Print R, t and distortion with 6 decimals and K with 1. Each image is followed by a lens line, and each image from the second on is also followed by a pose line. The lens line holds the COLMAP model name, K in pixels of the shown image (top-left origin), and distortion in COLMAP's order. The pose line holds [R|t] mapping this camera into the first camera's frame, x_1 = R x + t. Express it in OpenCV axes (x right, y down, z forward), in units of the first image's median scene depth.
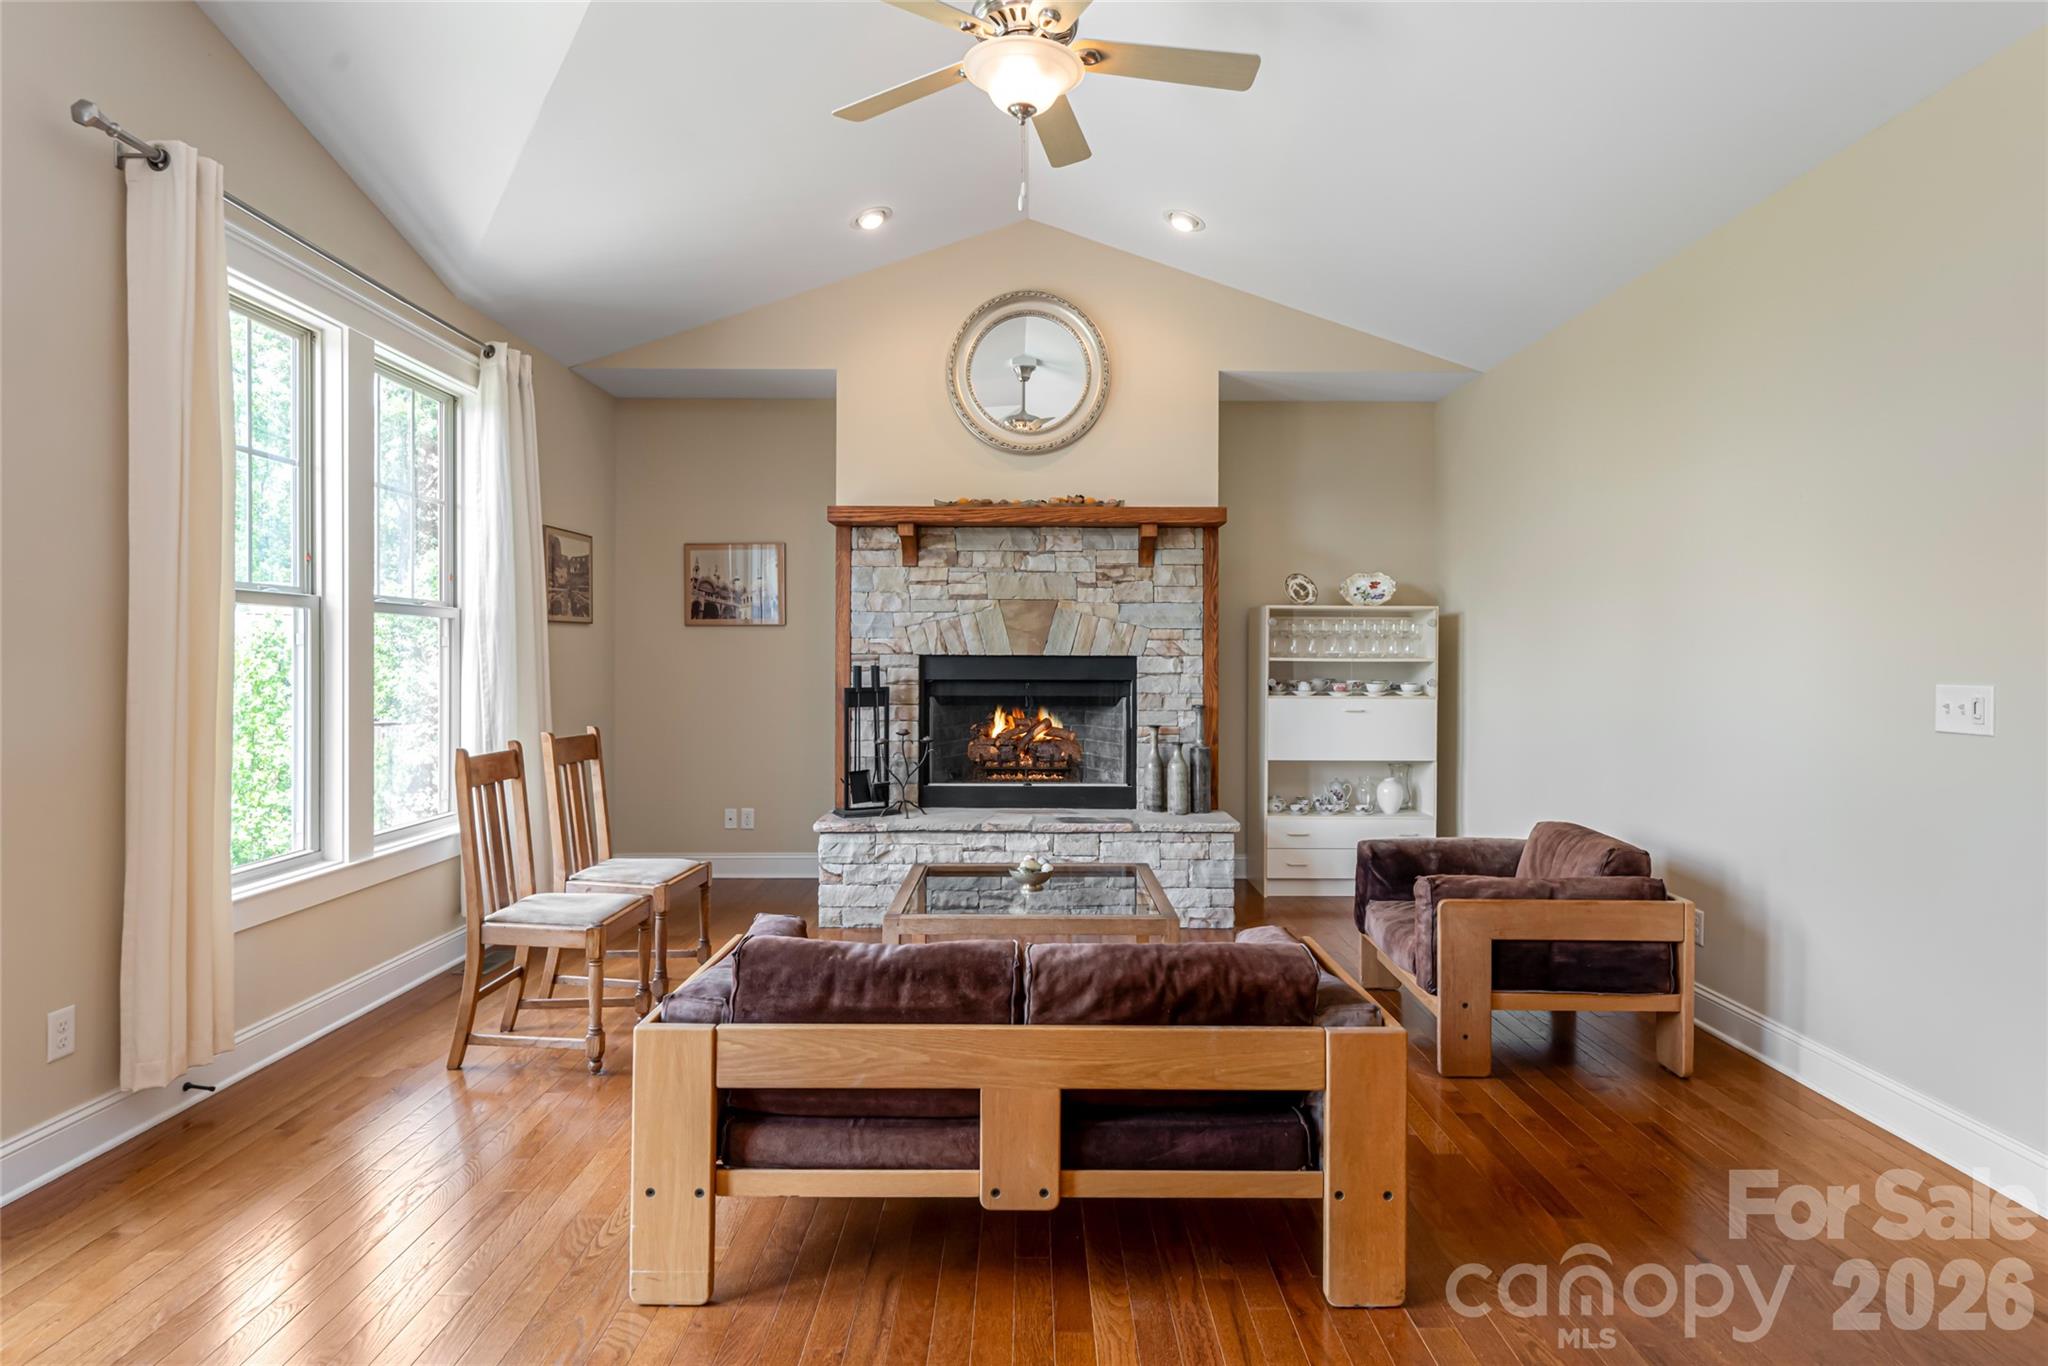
lens RADIAL K [[1071.9, 0, 1020.2], [0, 1071.9, 656.3], [0, 0, 1]] dist [0.000454, 0.000049]
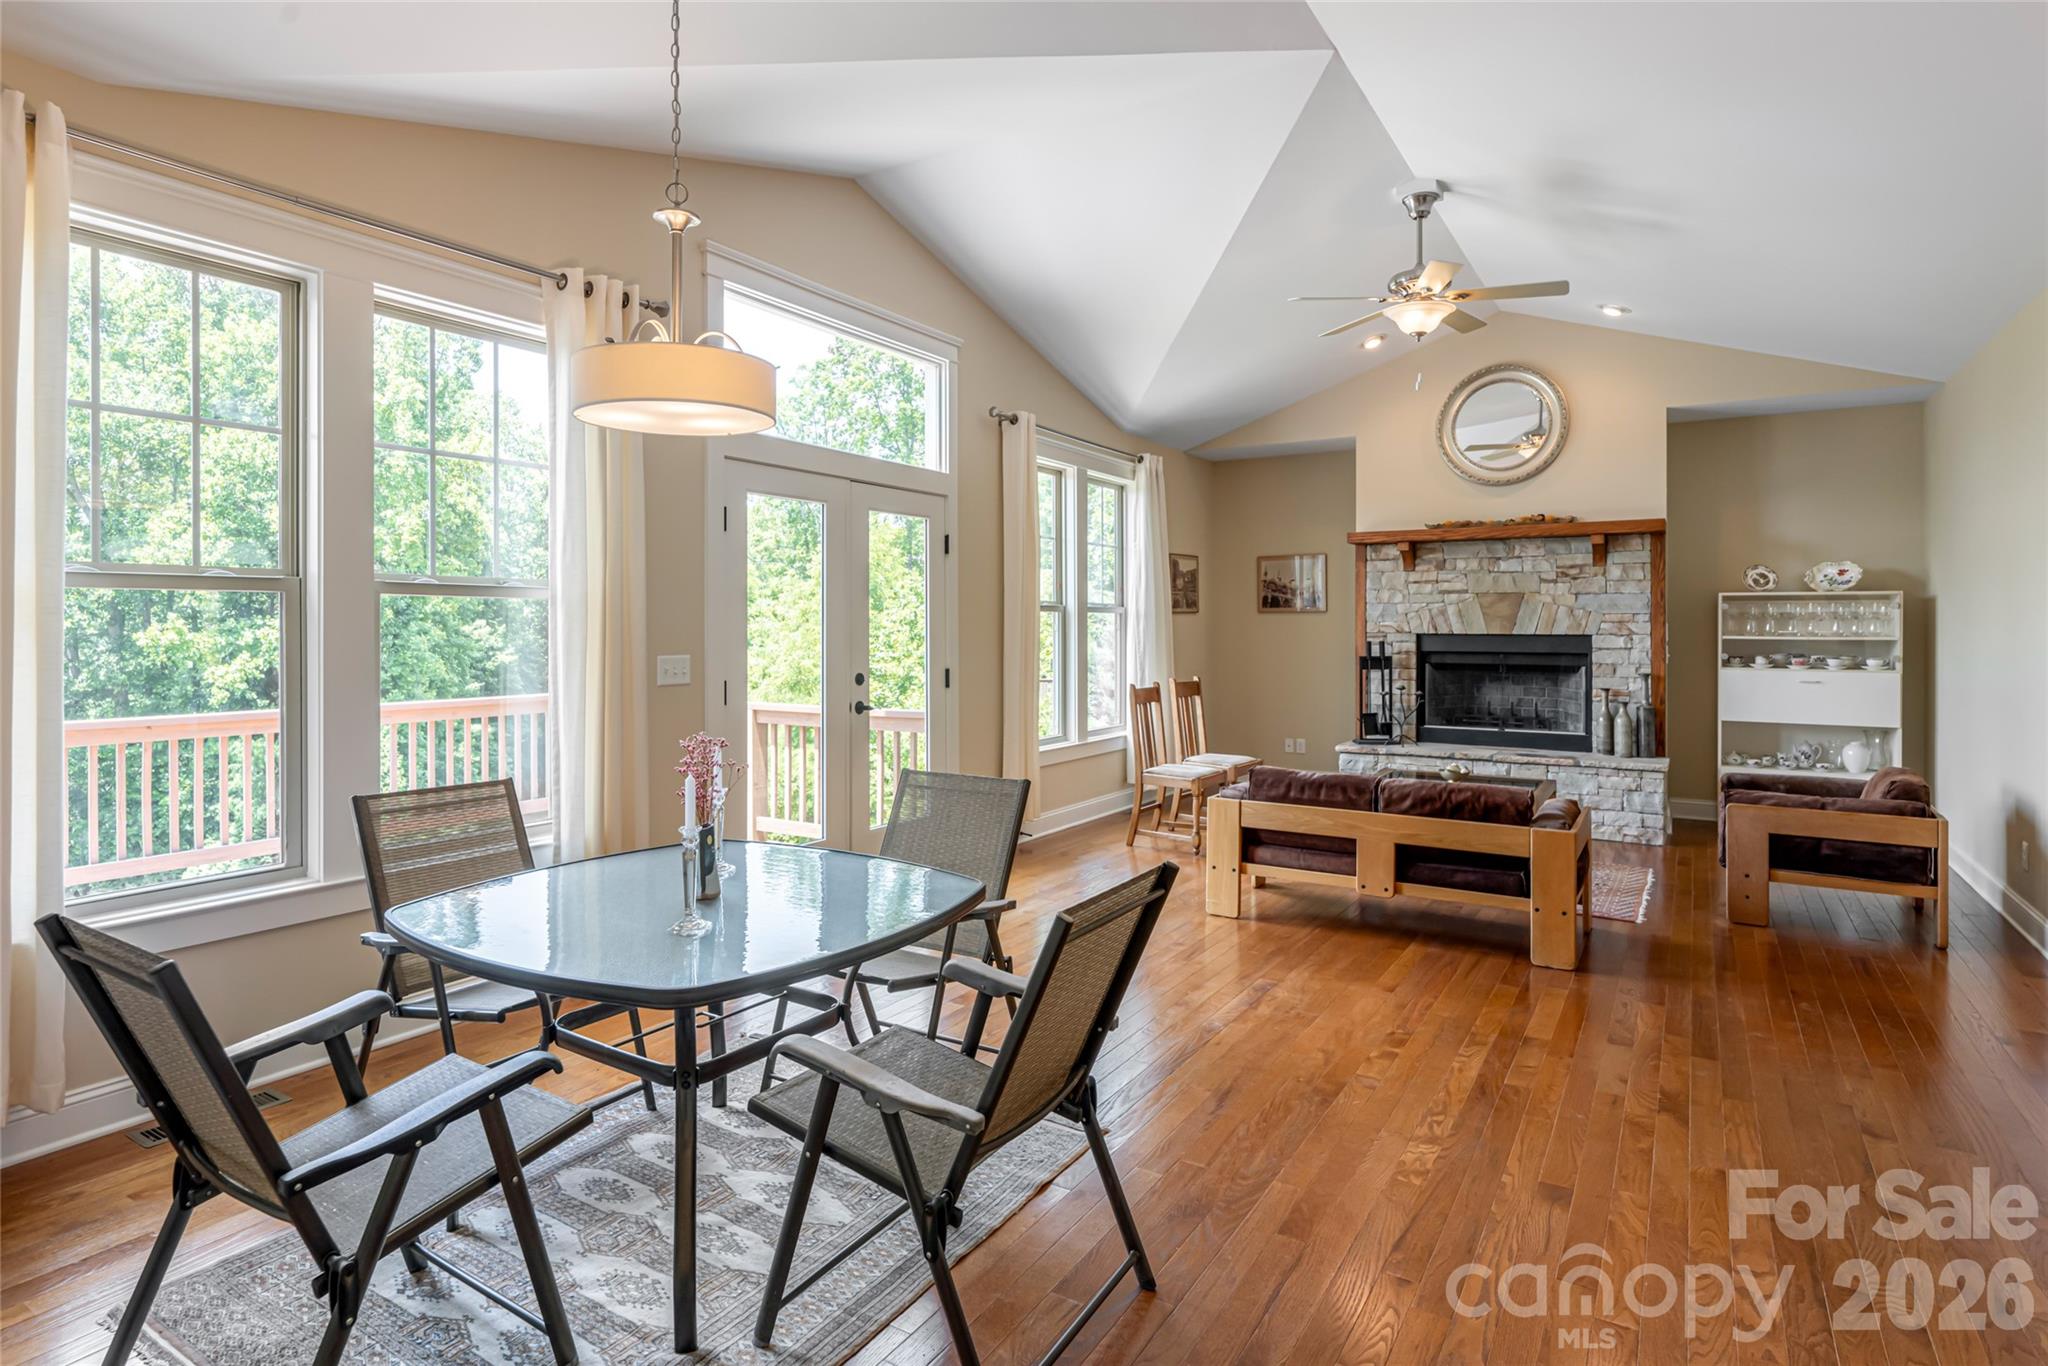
lens RADIAL K [[1078.0, 0, 1014.4], [0, 1078.0, 622.4], [0, 0, 1]] dist [0.004799, 0.000011]
pose [[0.847914, -0.003516, -0.530122, 0.210312], [0.002794, 0.999994, -0.002163, -0.014494], [0.530126, 0.000353, 0.847919, -0.483474]]
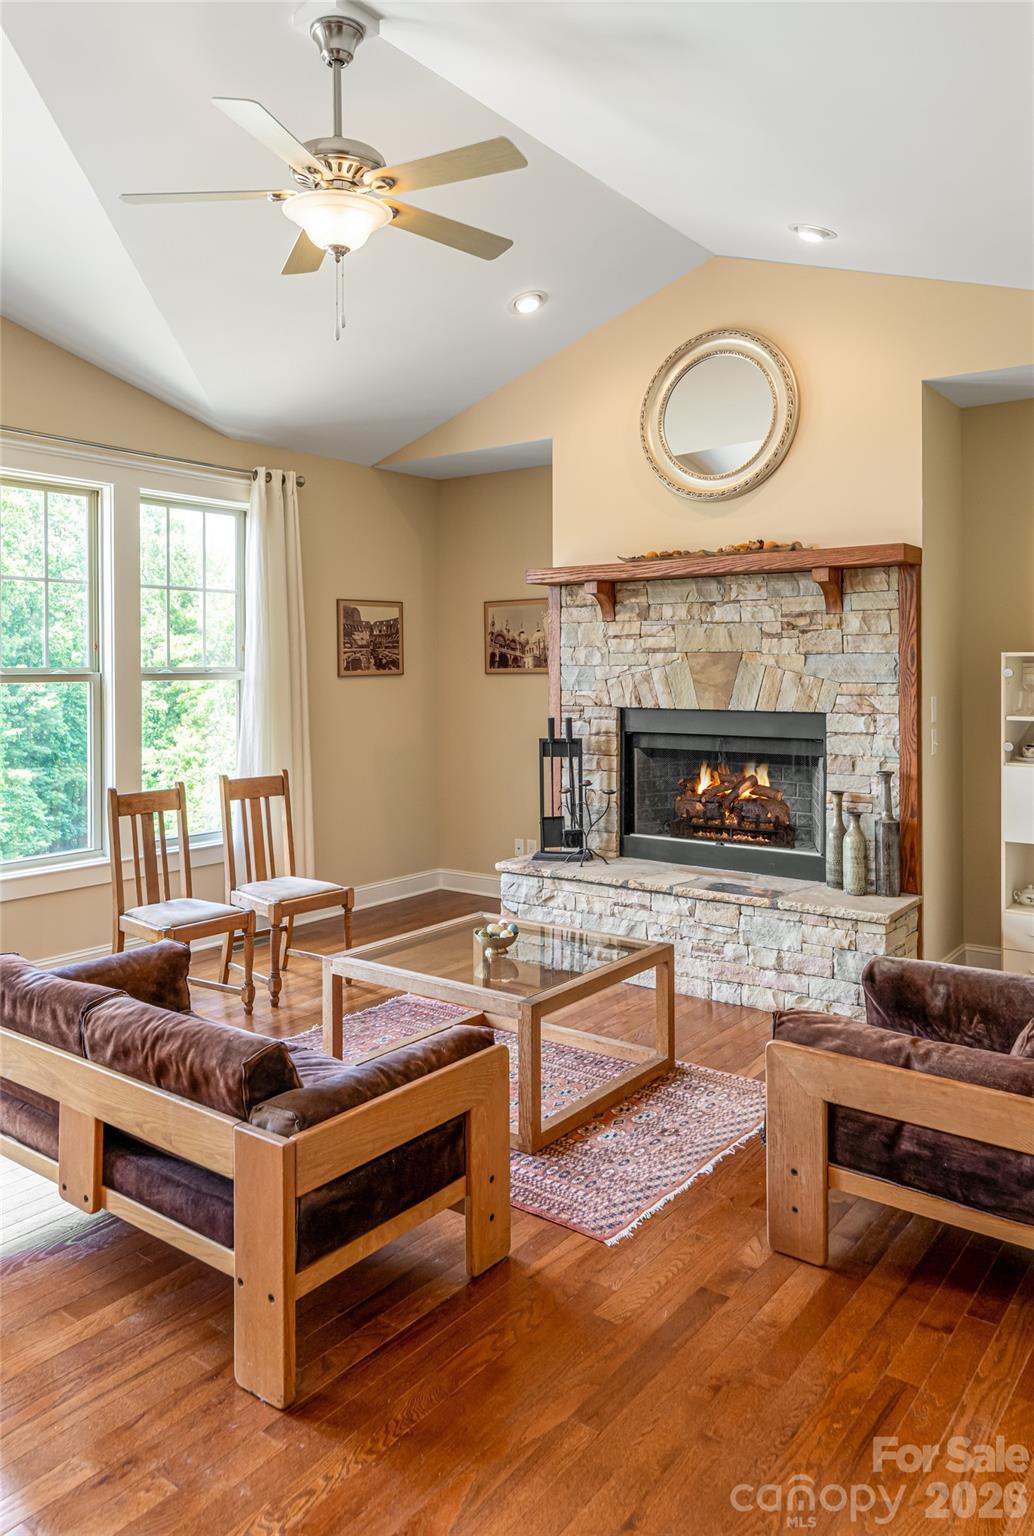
lens RADIAL K [[1078.3, 0, 517.0], [0, 1078.3, 663.6], [0, 0, 1]] dist [-0.002400, 0.000920]
pose [[0.796833, -0.006189, -0.604168, 0.452606], [0.006552, 0.999977, -0.001602, -0.042180], [0.604164, -0.002682, 0.796856, 0.121939]]
